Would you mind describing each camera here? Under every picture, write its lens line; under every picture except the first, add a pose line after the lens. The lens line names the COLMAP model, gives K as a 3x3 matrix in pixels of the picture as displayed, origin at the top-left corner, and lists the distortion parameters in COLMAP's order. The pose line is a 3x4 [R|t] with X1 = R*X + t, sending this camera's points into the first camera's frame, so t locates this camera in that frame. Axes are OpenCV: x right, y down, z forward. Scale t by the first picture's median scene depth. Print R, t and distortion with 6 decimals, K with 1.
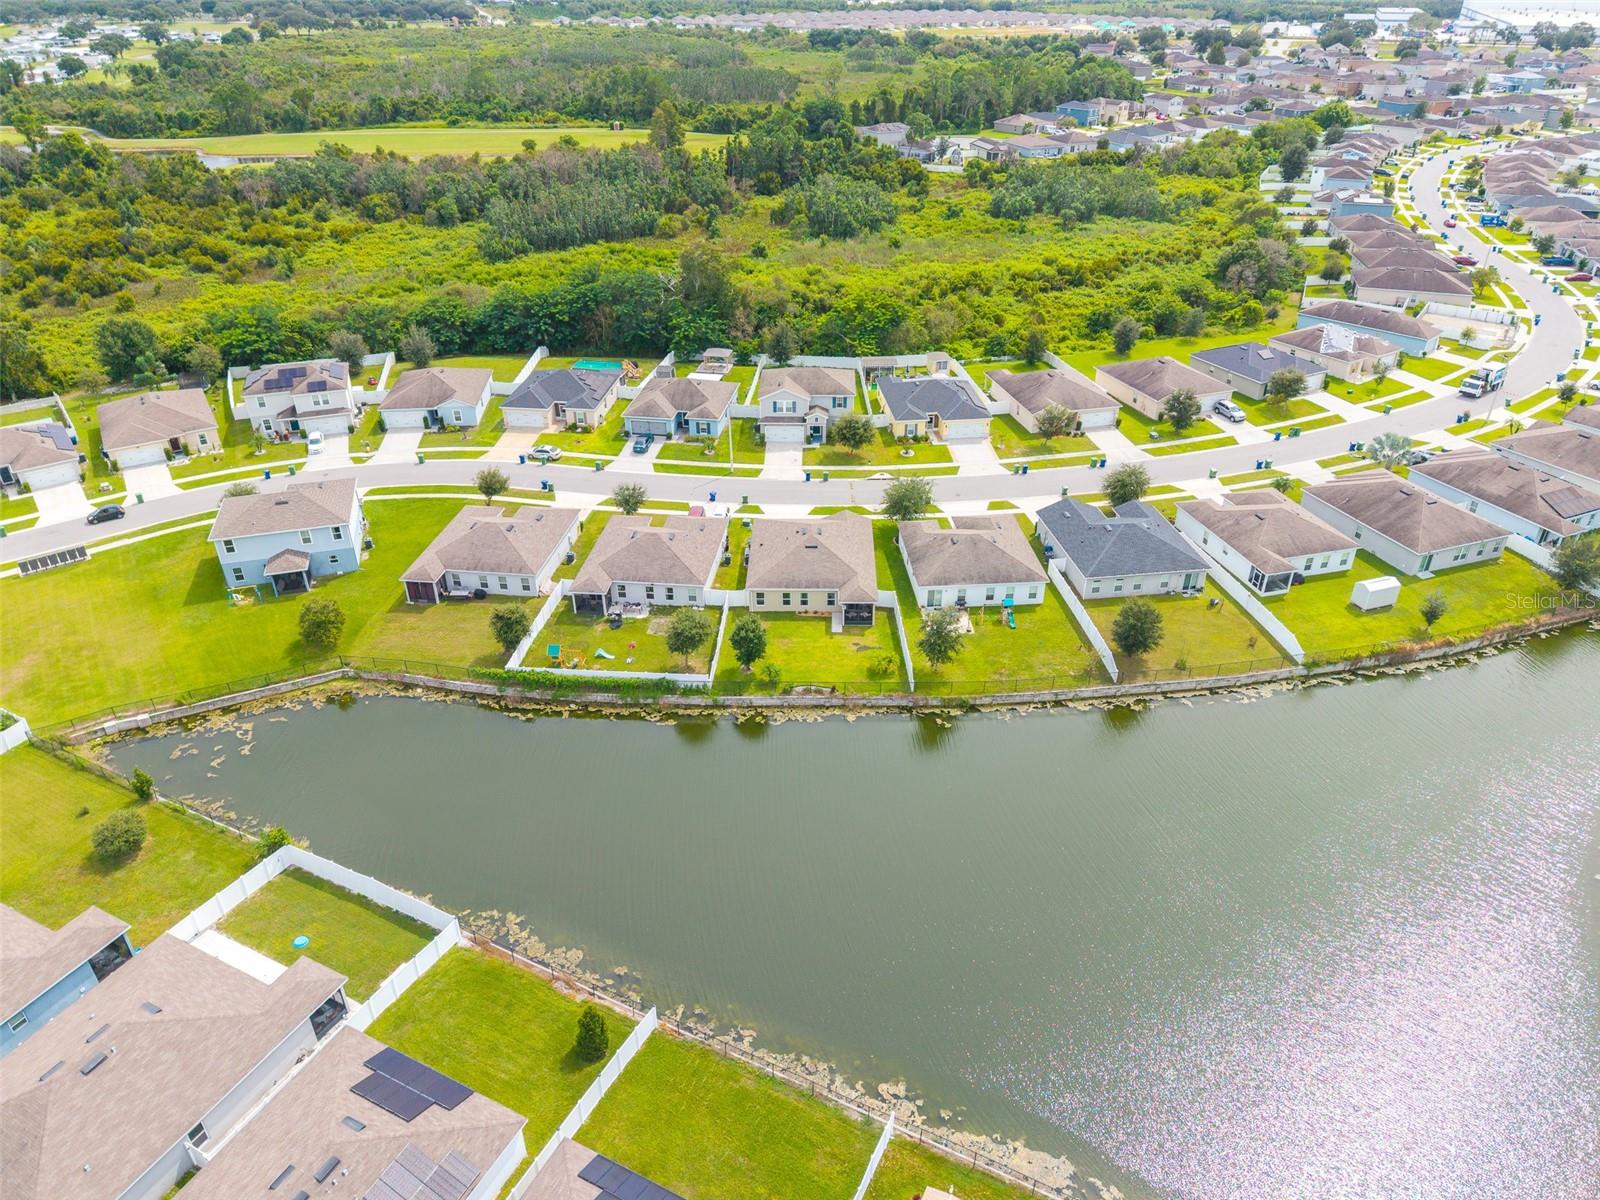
lens RADIAL K [[1093.0, 0, 800.0], [0, 1093.0, 600.0], [0, 0, 1]] dist [0.026646, -0.030127]
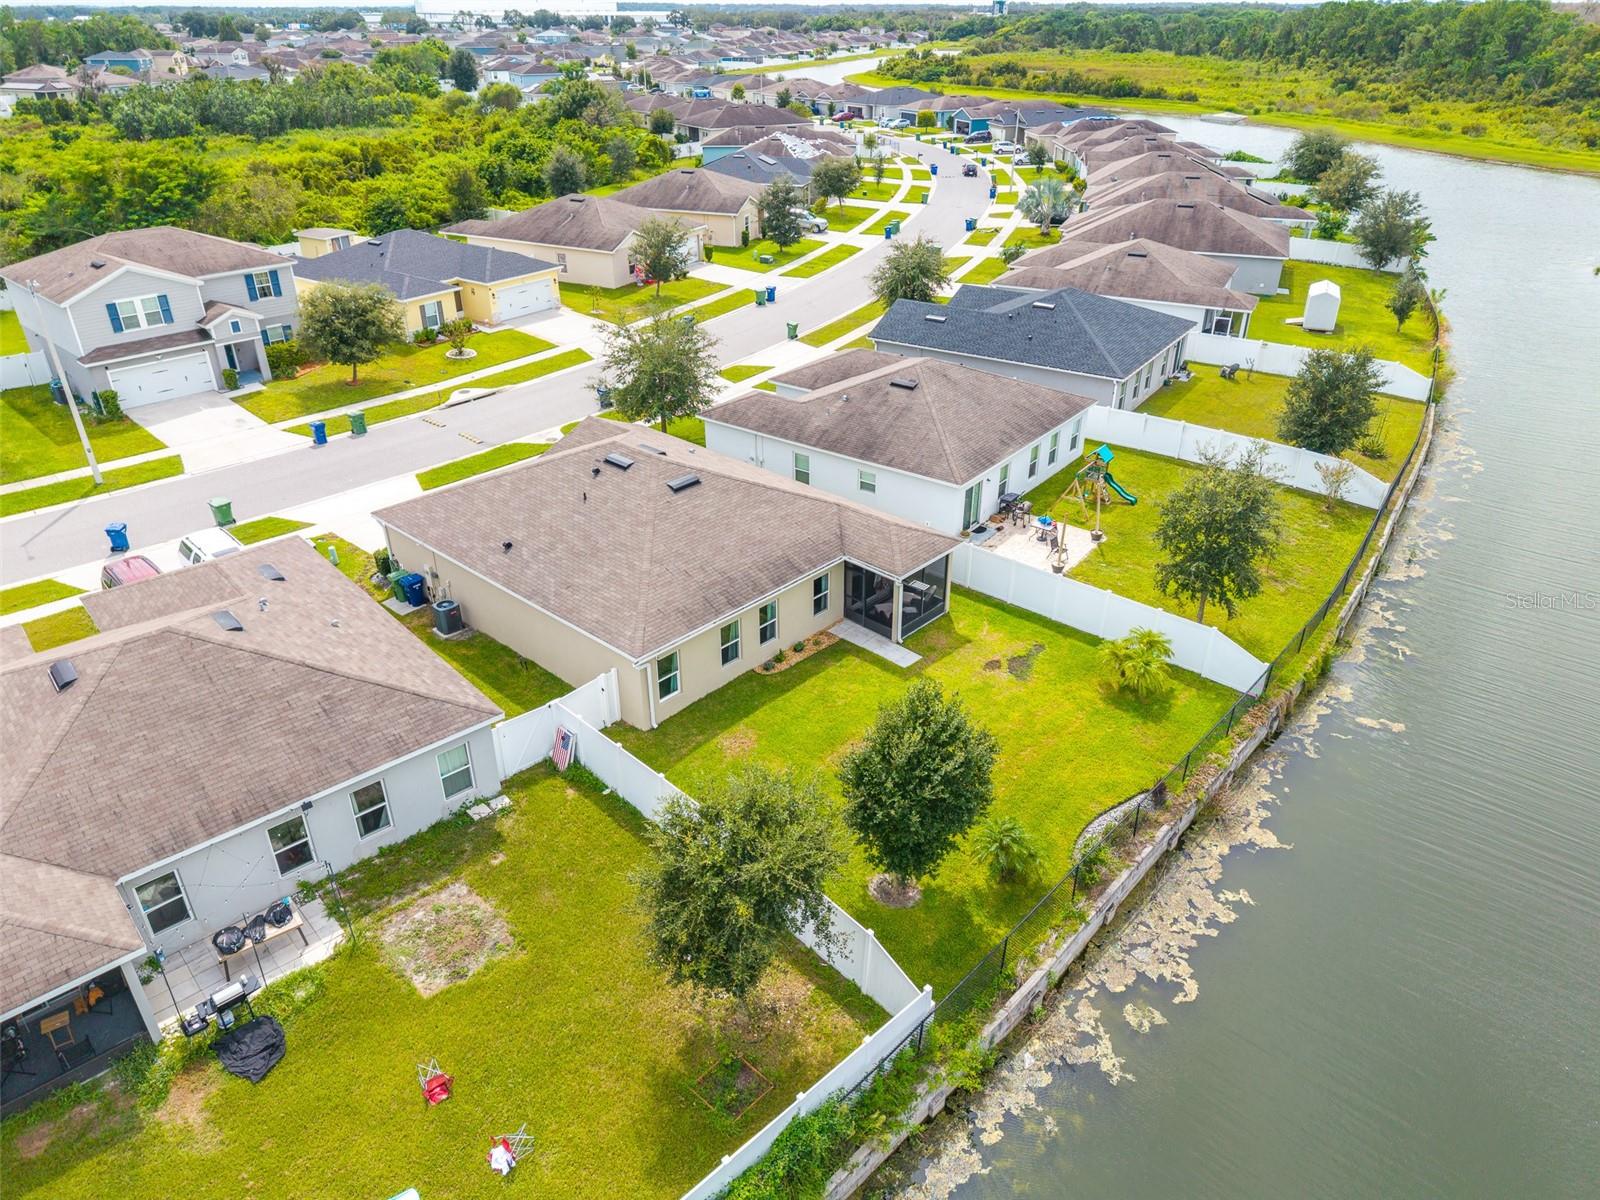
lens RADIAL K [[1071.5, 0, 806.9], [0, 1071.5, 596.3], [0, 0, 1]] dist [0.034415, -0.048192]
pose [[0.657707, -0.356463, 0.663593, -0.206413], [0.383612, 0.916654, 0.112191, -0.041291], [-0.648277, 0.180773, 0.739634, 0.757467]]
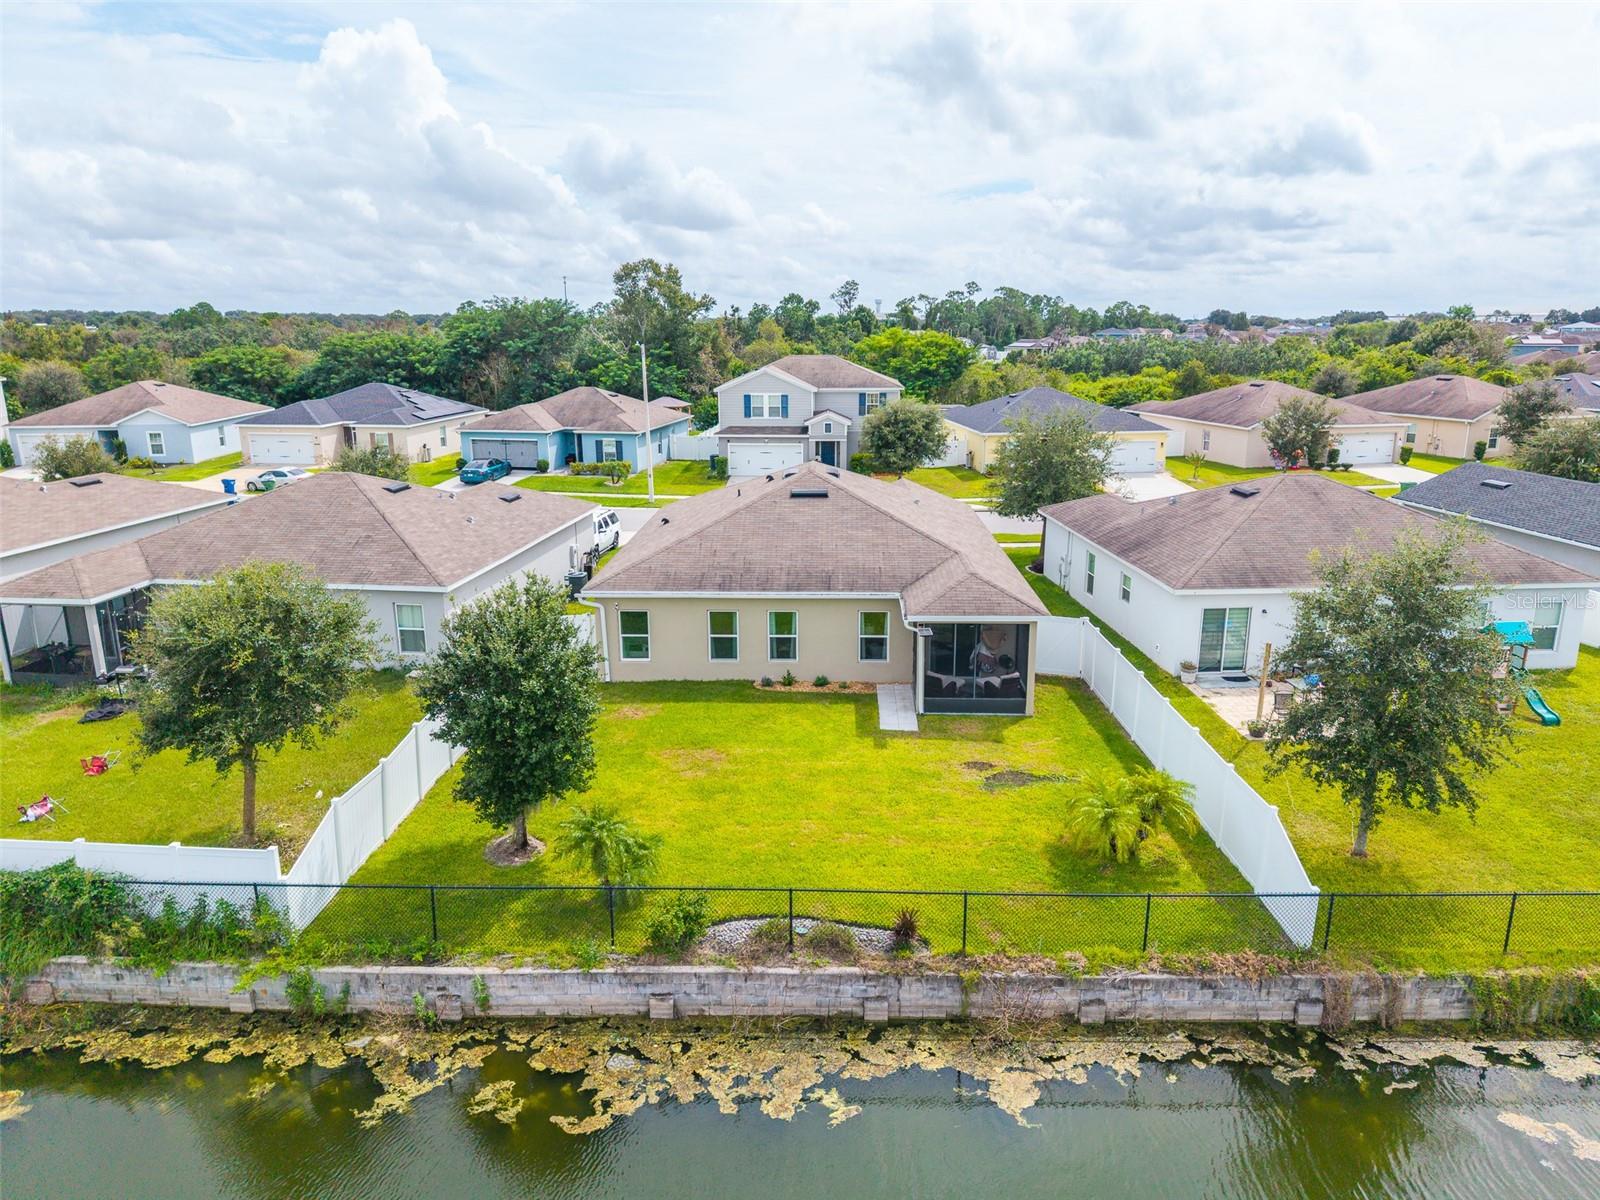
lens RADIAL K [[1071.5, 0, 806.9], [0, 1071.5, 596.3], [0, 0, 1]] dist [0.034415, -0.048192]
pose [[0.999956, 0.005031, -0.007896, 0.012760], [-0.007104, 0.957023, -0.289926, 0.073696], [0.006098, 0.289970, 0.957016, 0.730478]]
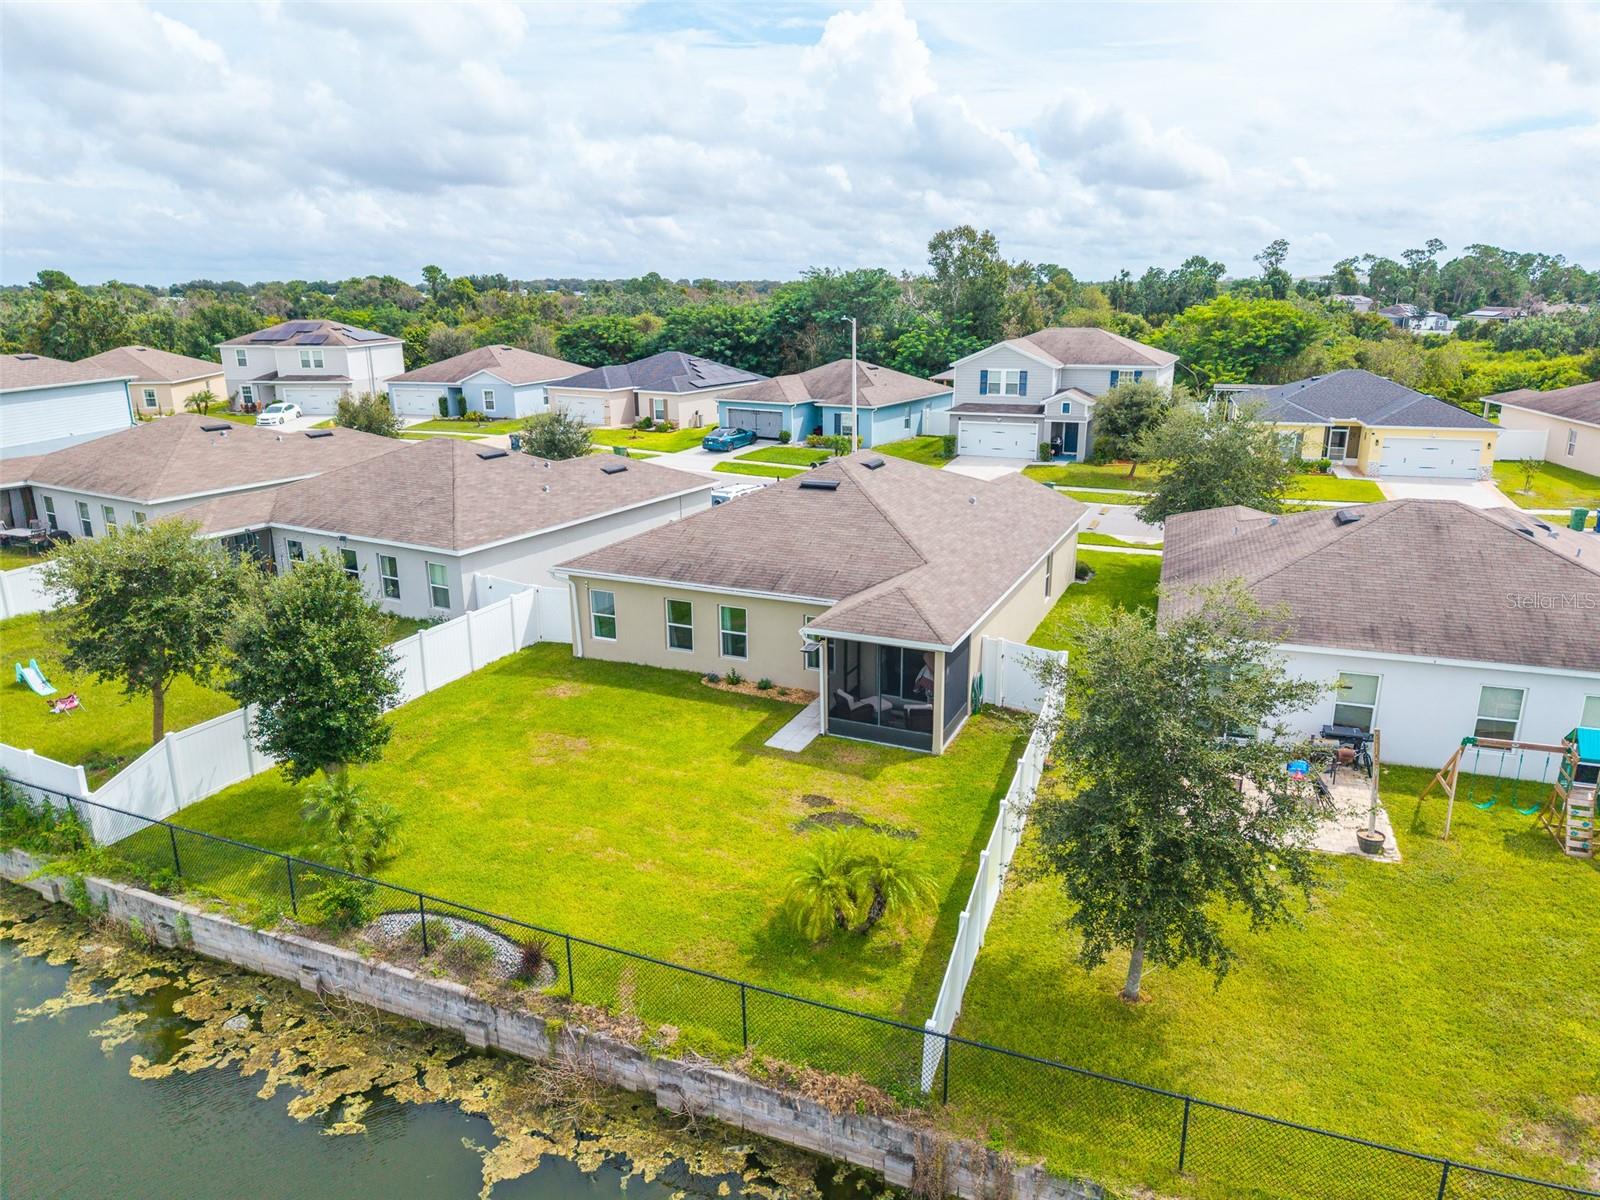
lens RADIAL K [[1071.5, 0, 806.9], [0, 1071.5, 596.3], [0, 0, 1]] dist [0.034415, -0.048192]
pose [[0.920894, 0.107189, -0.374786, 0.126373], [-0.200913, 0.954424, -0.220701, 0.048606], [0.334048, 0.278541, 0.900459, 0.763434]]
